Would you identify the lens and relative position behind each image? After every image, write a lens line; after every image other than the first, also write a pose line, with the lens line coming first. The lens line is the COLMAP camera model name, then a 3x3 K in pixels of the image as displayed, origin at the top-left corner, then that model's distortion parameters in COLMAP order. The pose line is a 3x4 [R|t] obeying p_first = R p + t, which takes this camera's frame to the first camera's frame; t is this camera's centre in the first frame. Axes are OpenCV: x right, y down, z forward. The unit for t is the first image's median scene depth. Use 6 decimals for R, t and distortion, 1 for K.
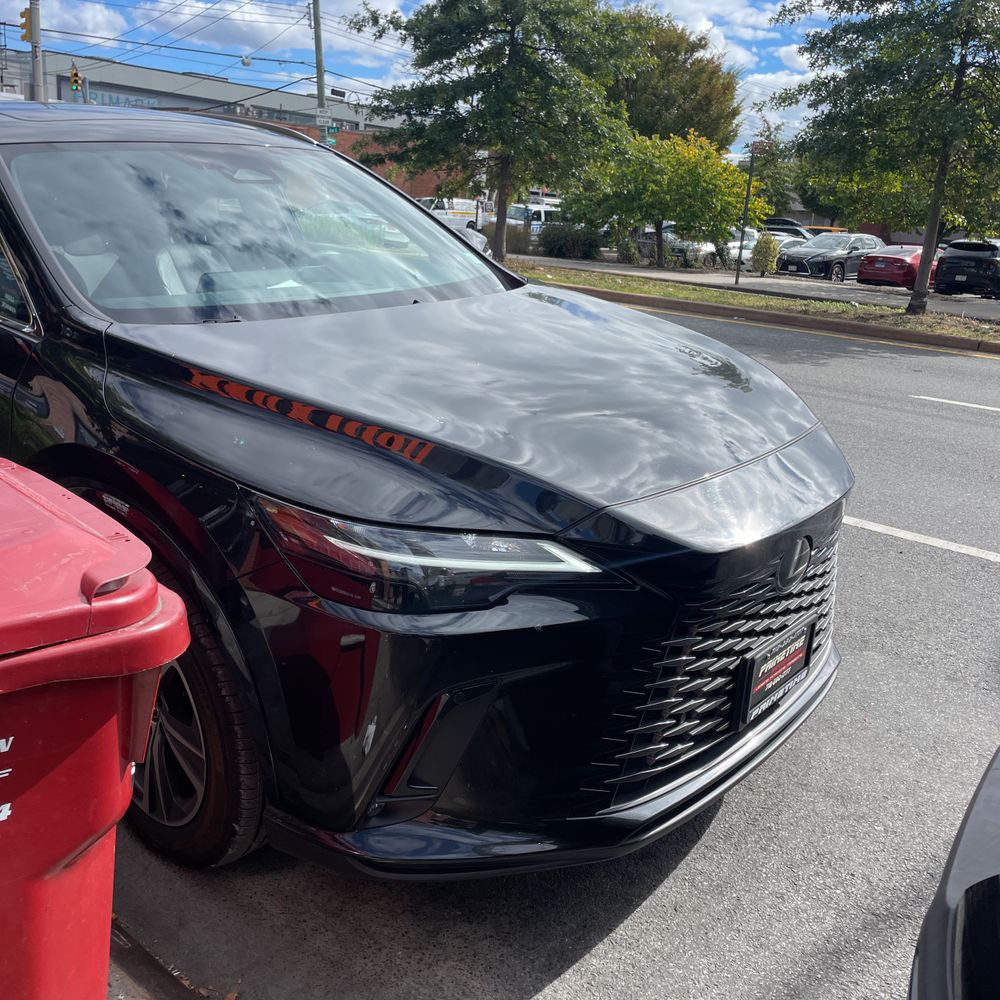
lens RADIAL K [[1086.0, 0, 498.9], [0, 1086.0, 496.1], [0, 0, 1]] dist [0.089569, -0.175037]
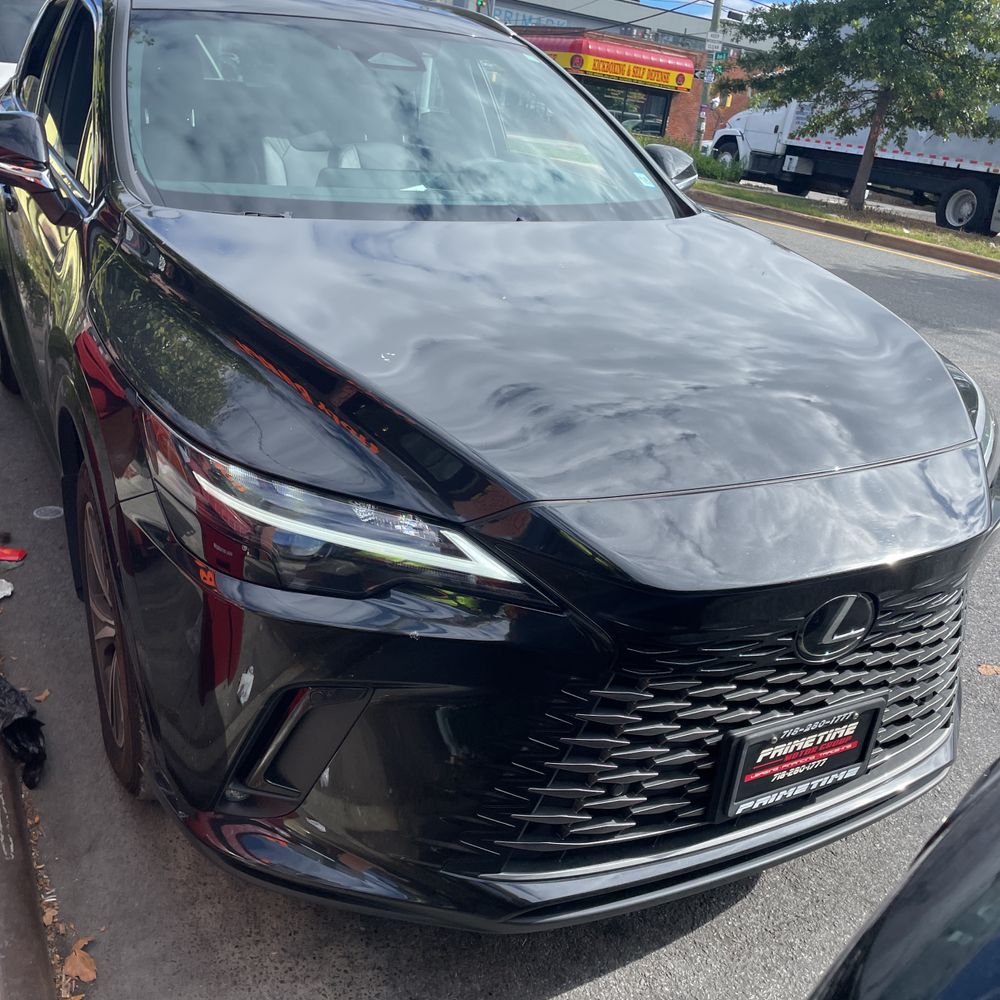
lens RADIAL K [[1031.5, 0, 524.1], [0, 1031.5, 526.3], [0, 0, 1]] dist [0.108333, -0.179168]
pose [[0.922828, 0.193543, -0.333061, 0.282953], [-0.163768, 0.979708, 0.115552, -0.046222], [0.348667, -0.052090, 0.935798, 0.274688]]
